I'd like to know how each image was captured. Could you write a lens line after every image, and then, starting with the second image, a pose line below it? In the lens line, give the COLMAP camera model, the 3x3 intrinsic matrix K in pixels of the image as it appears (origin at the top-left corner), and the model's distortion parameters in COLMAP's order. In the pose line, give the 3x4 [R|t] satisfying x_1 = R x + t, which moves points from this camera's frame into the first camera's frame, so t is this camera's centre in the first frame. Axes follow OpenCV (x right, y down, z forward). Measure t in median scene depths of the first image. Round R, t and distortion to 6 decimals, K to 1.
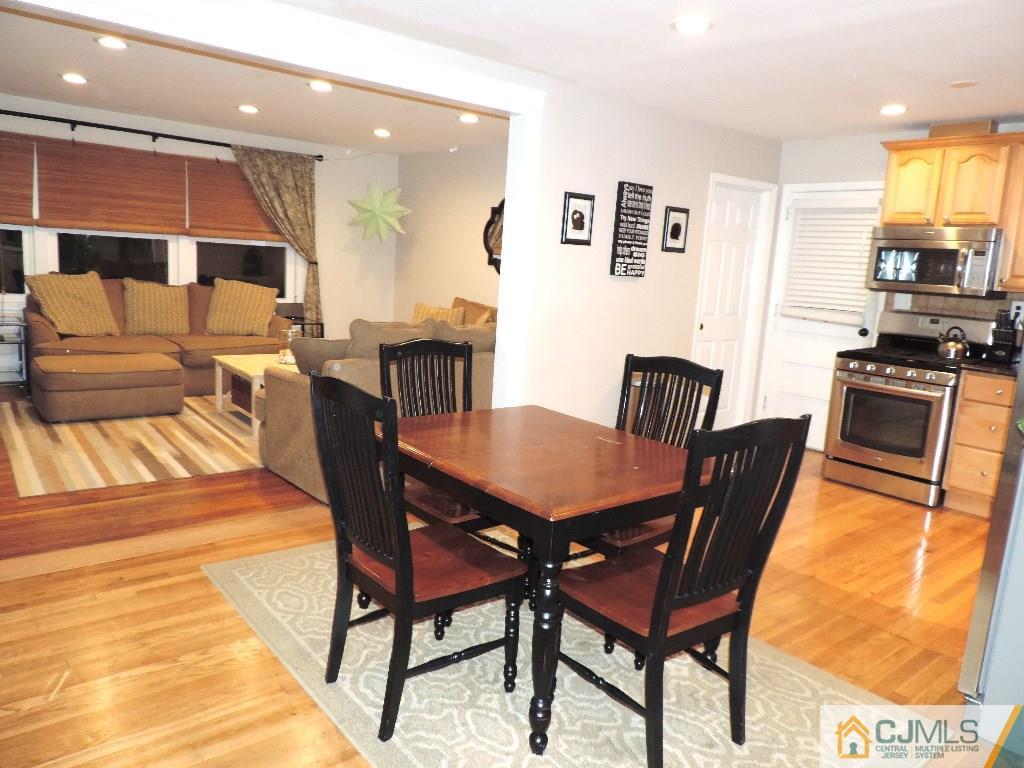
lens RADIAL K [[726.0, 0, 513.3], [0, 726.0, 380.8], [0, 0, 1]] dist [-0.014621, -0.005845]
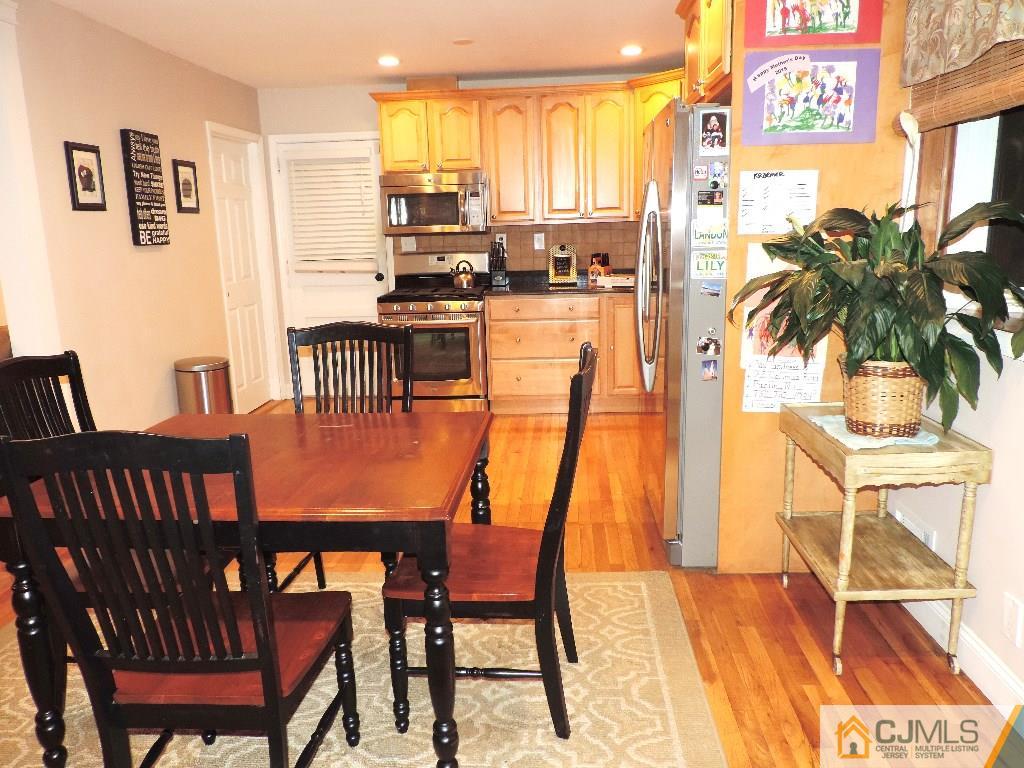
lens RADIAL K [[725.3, 0, 512.0], [0, 725.3, 384.0], [0, 0, 1]] dist [-0.000524, -0.027490]
pose [[0.684373, -0.227937, 0.692588, -0.162114], [0.187393, 0.972959, 0.135039, -0.022906], [-0.704640, 0.037369, 0.708580, 0.120901]]
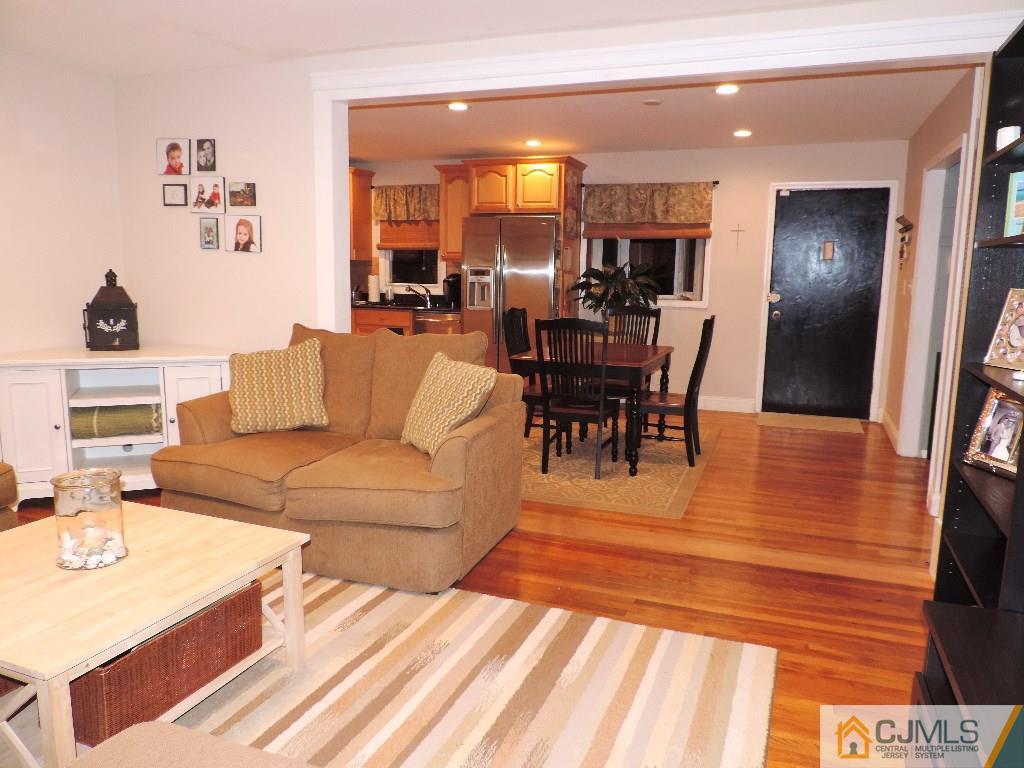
lens RADIAL K [[746.7, 0, 512.0], [0, 746.7, 384.0], [0, 0, 1]] dist [-0.007508, 0.001776]
pose [[-0.496477, -0.198953, 0.844943, -0.807215], [0.100153, 0.953751, 0.283422, -0.219356], [-0.862253, 0.225336, -0.453590, 1.084094]]
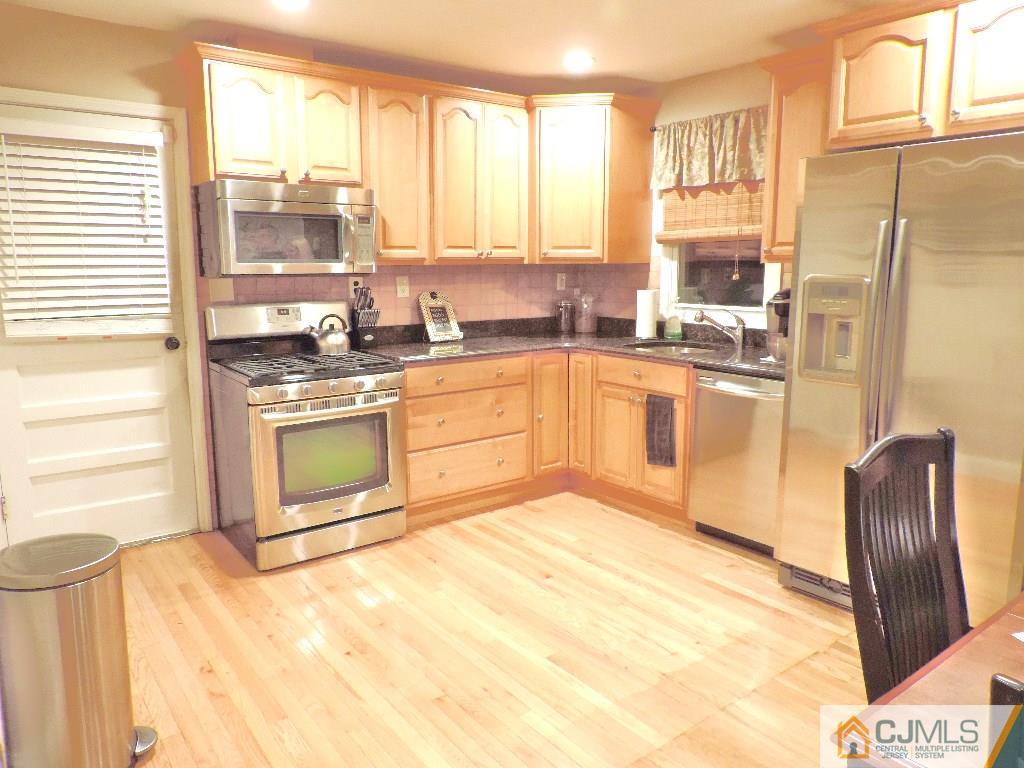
lens RADIAL K [[726.0, 0, 513.3], [0, 726.0, 380.8], [0, 0, 1]] dist [-0.014621, -0.005845]
pose [[0.021825, -0.216733, 0.975987, -0.150807], [0.170197, 0.962775, 0.209993, -0.124389], [-0.985168, 0.161527, 0.057900, 0.698547]]
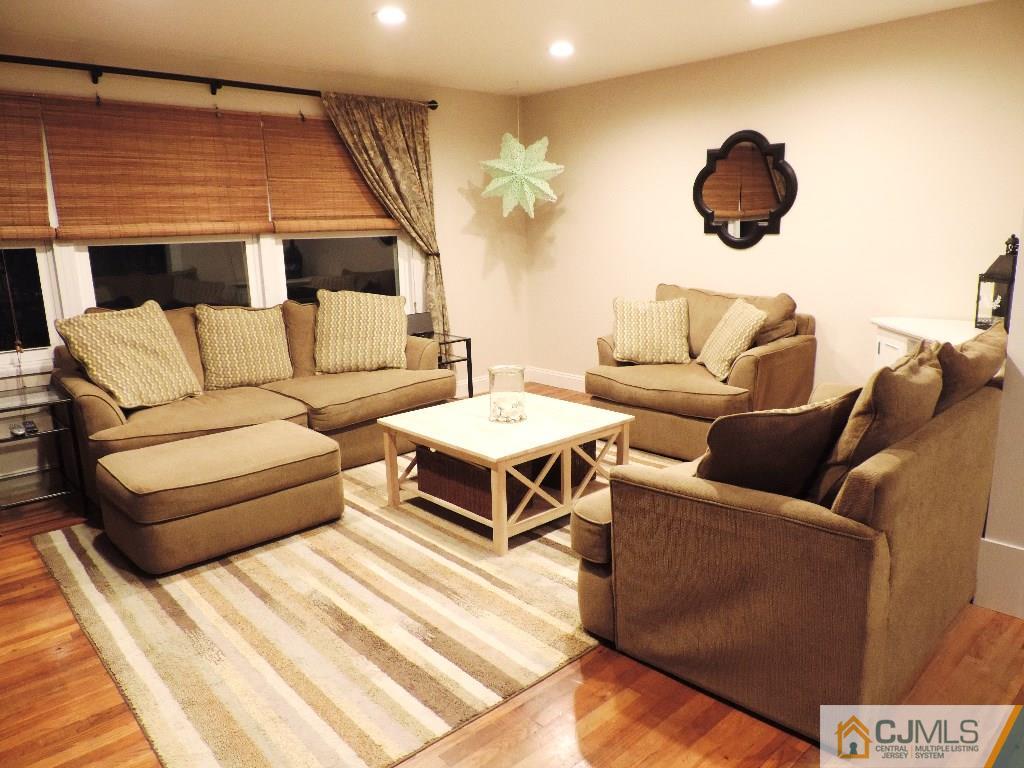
lens RADIAL K [[726.0, 0, 513.3], [0, 726.0, 380.8], [0, 0, 1]] dist [-0.014621, -0.005845]
pose [[0.993949, -0.103809, 0.035908, -0.360549], [0.102196, 0.993783, 0.044162, -0.093958], [-0.040269, -0.040225, 0.998379, 0.416888]]
